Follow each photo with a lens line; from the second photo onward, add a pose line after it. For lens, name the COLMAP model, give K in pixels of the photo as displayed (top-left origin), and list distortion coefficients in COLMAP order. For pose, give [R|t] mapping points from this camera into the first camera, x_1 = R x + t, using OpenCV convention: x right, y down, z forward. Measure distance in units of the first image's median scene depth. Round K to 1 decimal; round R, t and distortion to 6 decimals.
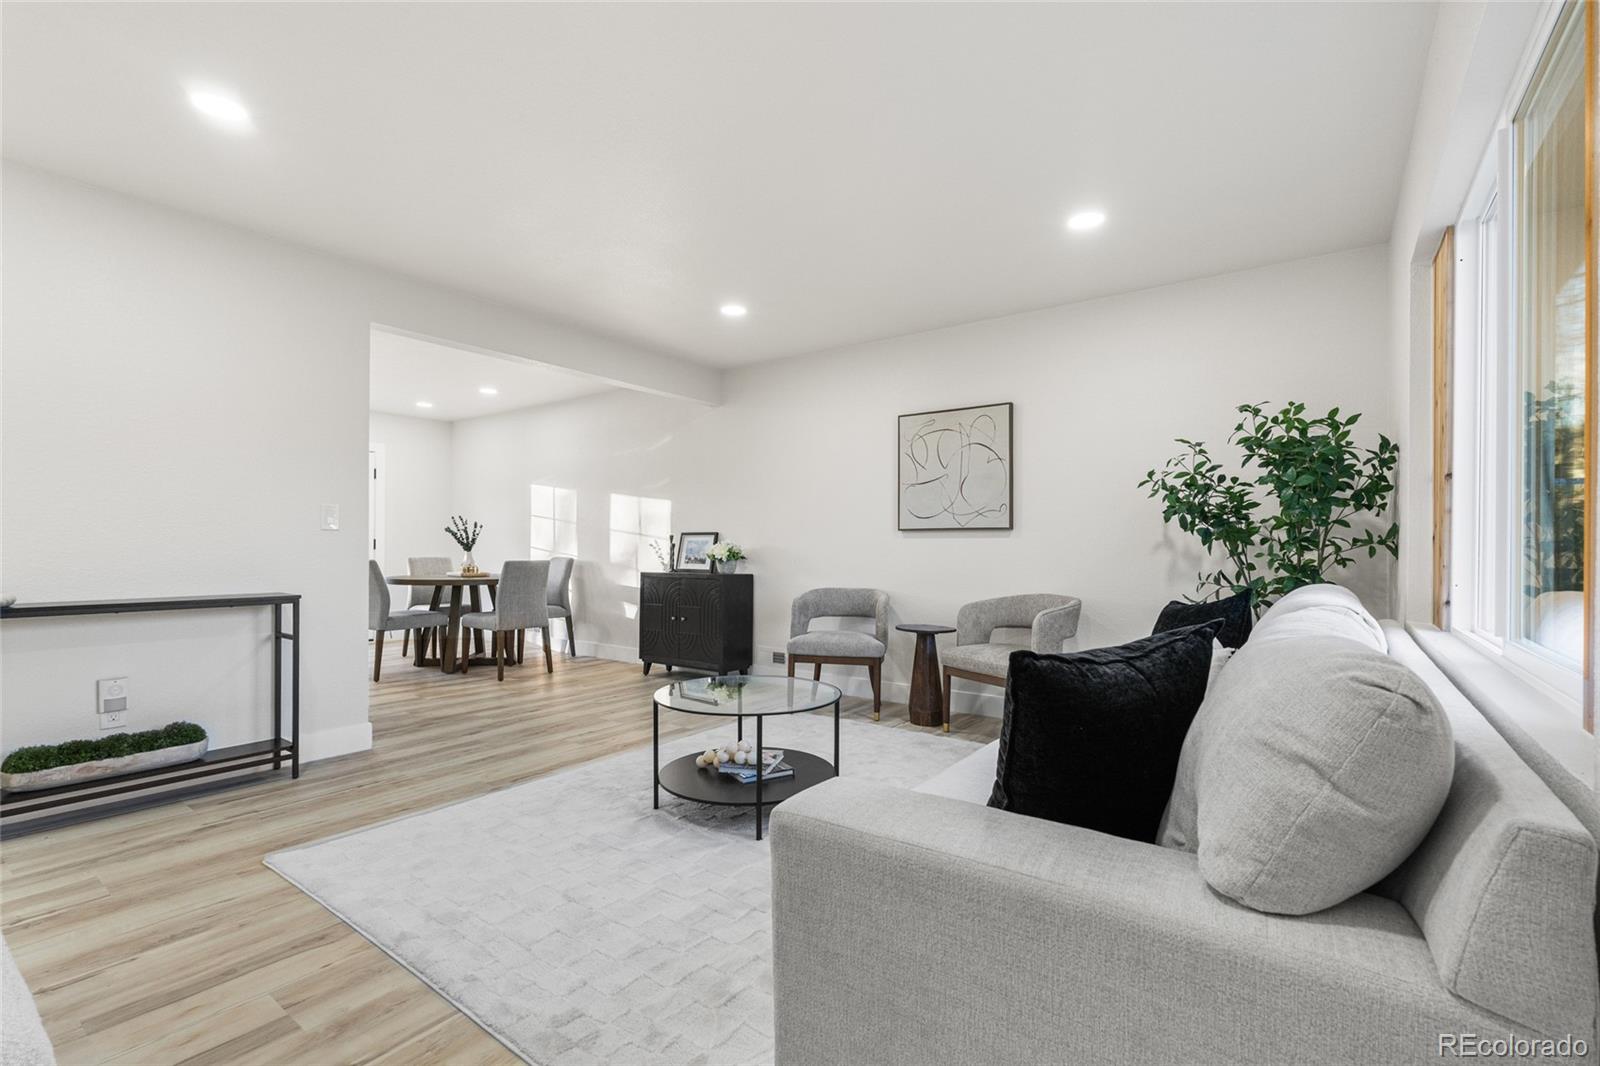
lens RADIAL K [[718.2, 0, 802.6], [0, 718.2, 543.0], [0, 0, 1]] dist [-0.001081, -0.000154]
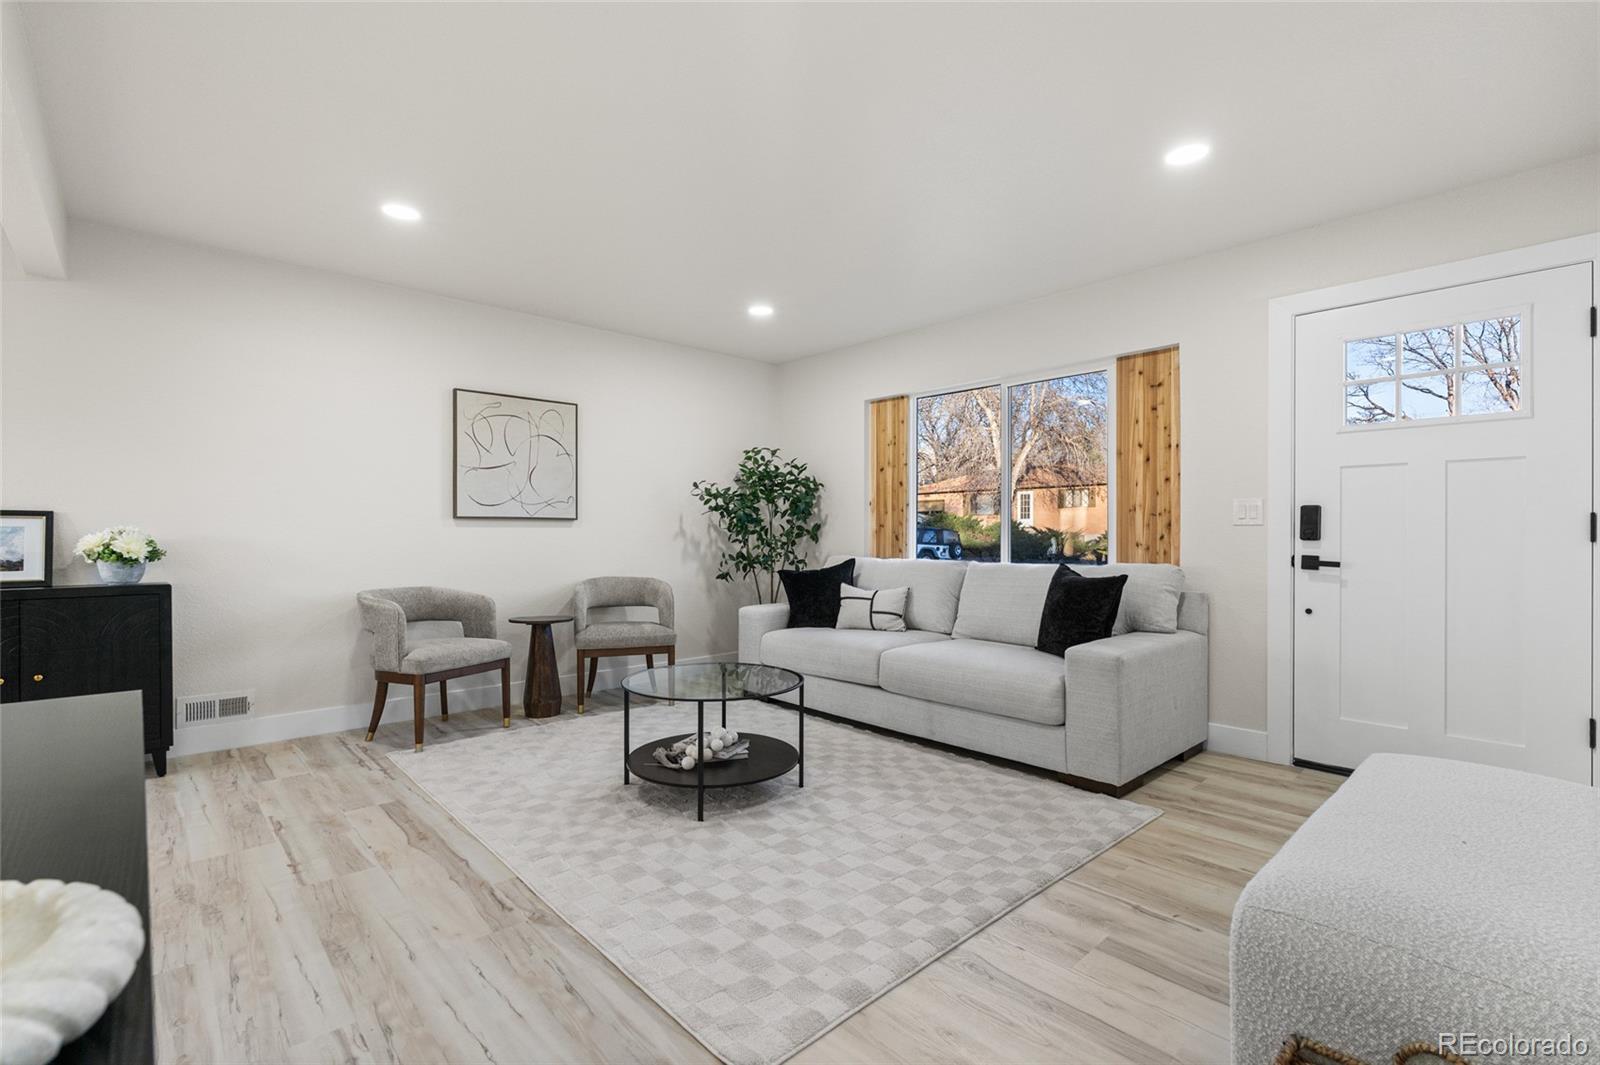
lens RADIAL K [[708.3, 0, 800.0], [0, 708.3, 532.5], [0, 0, 1]] dist [-0.003453, -0.000017]
pose [[0.193977, 0.000276, 0.981006, -0.706745], [-0.005463, 0.999985, 0.000799, -0.002973], [-0.980991, -0.005514, 0.193975, 0.458872]]
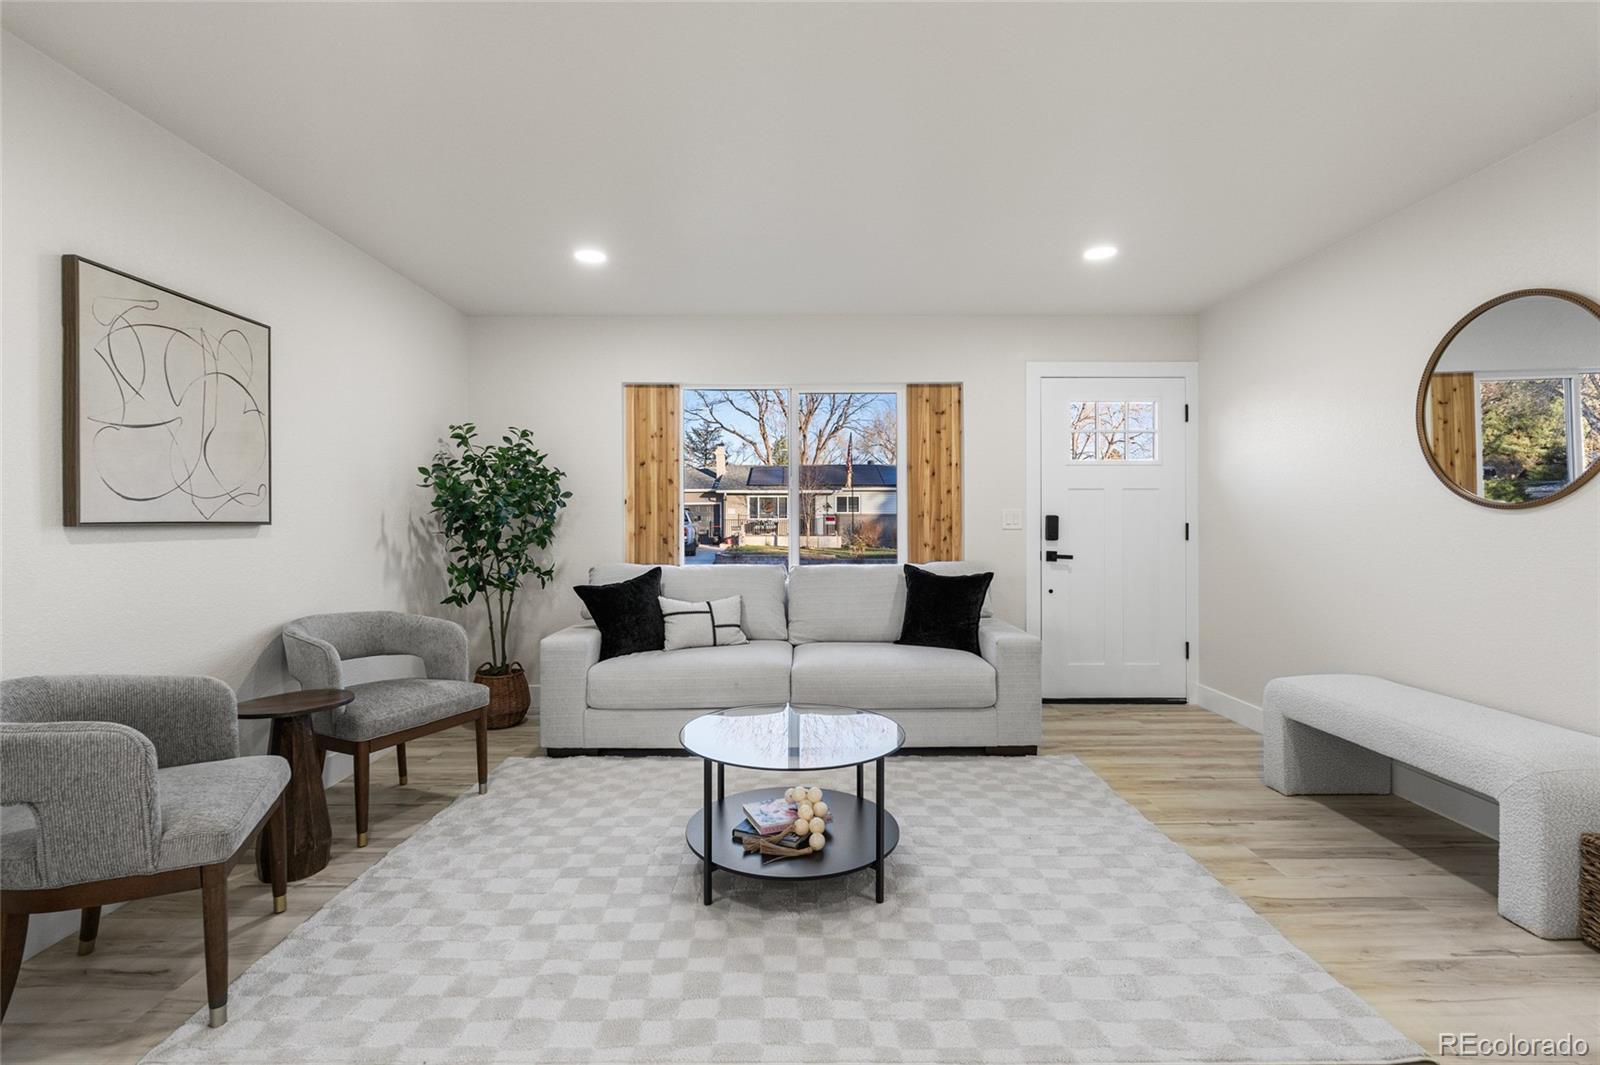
lens RADIAL K [[715.1, 0, 797.0], [0, 715.1, 520.6], [0, 0, 1]] dist [-0.005745, 0.000003]
pose [[-0.585753, -0.000190, 0.810490, -0.504294], [-0.002748, 0.999995, -0.001752, -0.023338], [-0.810485, -0.003254, -0.585750, 0.996634]]
